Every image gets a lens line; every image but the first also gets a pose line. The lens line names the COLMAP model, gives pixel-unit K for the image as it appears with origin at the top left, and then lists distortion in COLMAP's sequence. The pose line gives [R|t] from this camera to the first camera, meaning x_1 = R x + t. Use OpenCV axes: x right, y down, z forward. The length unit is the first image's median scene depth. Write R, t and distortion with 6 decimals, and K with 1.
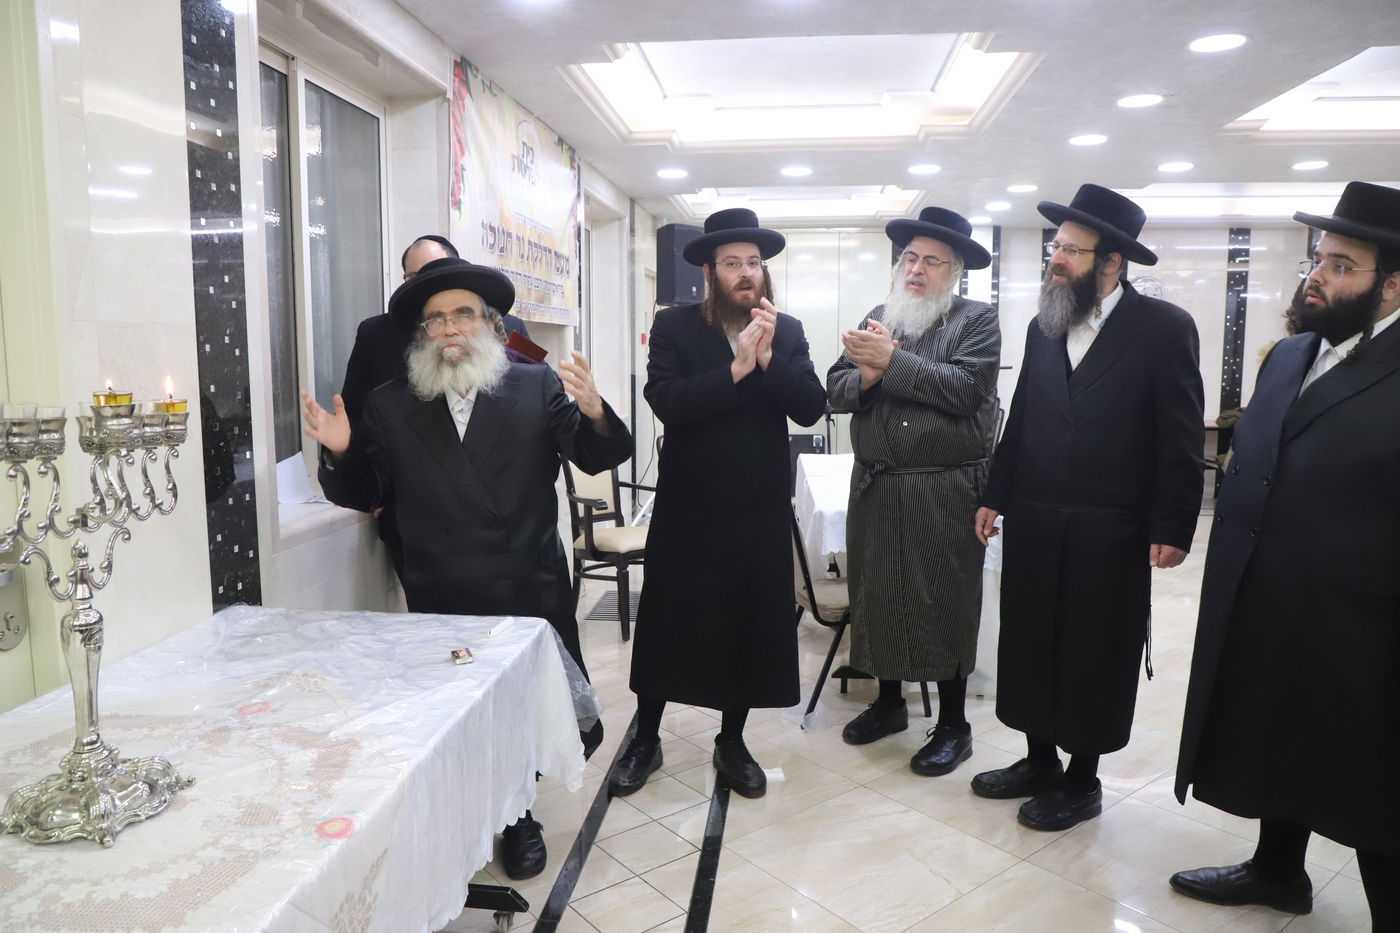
lens RADIAL K [[1004.3, 0, 700.0], [0, 1004.3, 466.5], [0, 0, 1]] dist [-0.078898, 0.054064]
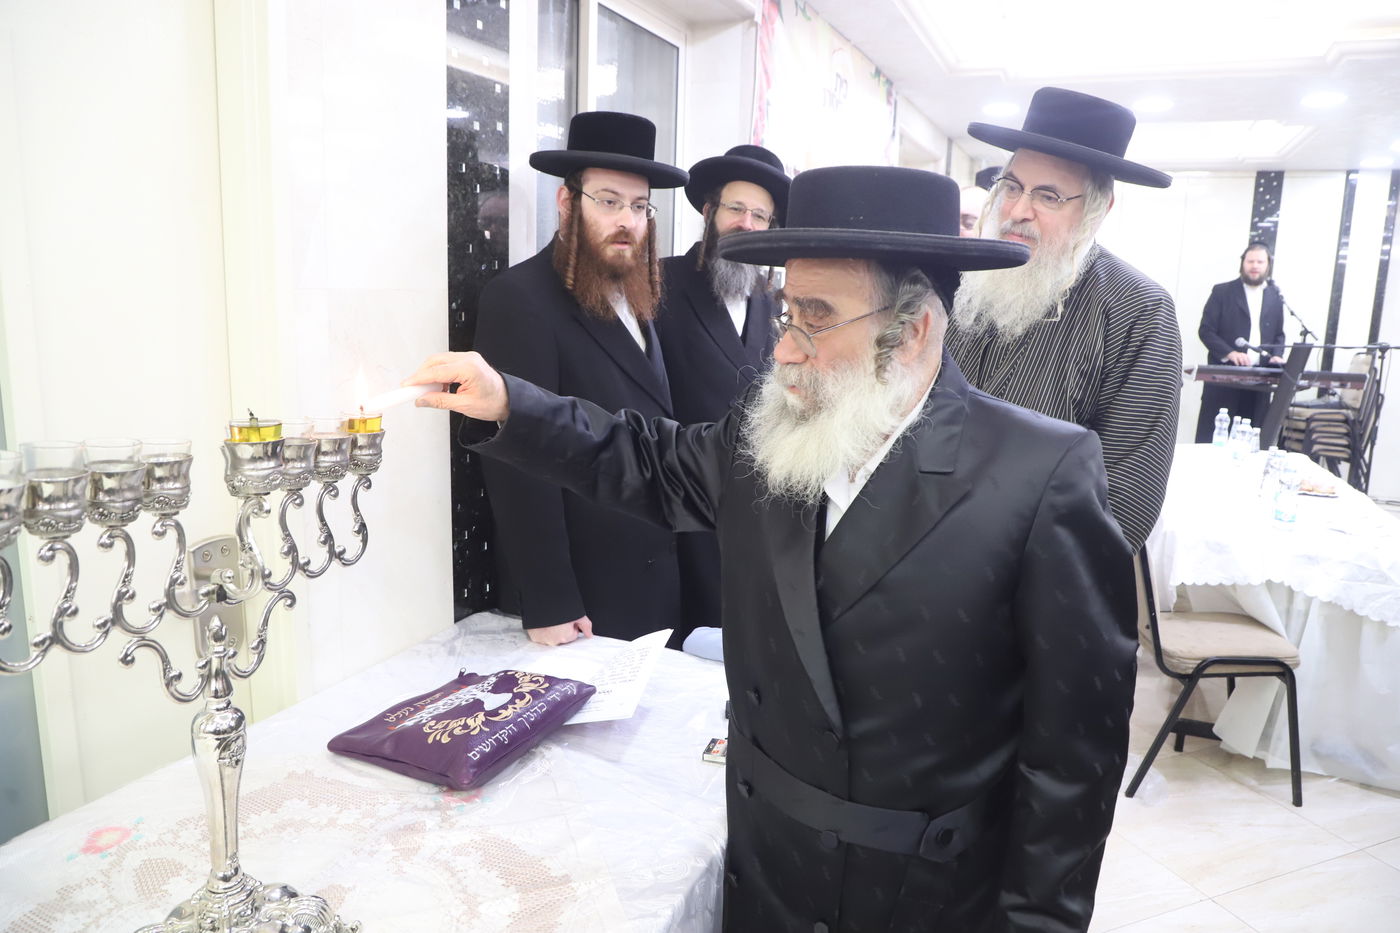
lens RADIAL K [[1004.3, 0, 700.0], [0, 1004.3, 466.5], [0, 0, 1]] dist [-0.078898, 0.054064]
pose [[0.957958, 0.077601, -0.276214, -0.031943], [-0.061875, 0.995951, 0.065215, -0.037512], [0.280156, -0.045383, 0.958881, 0.139638]]
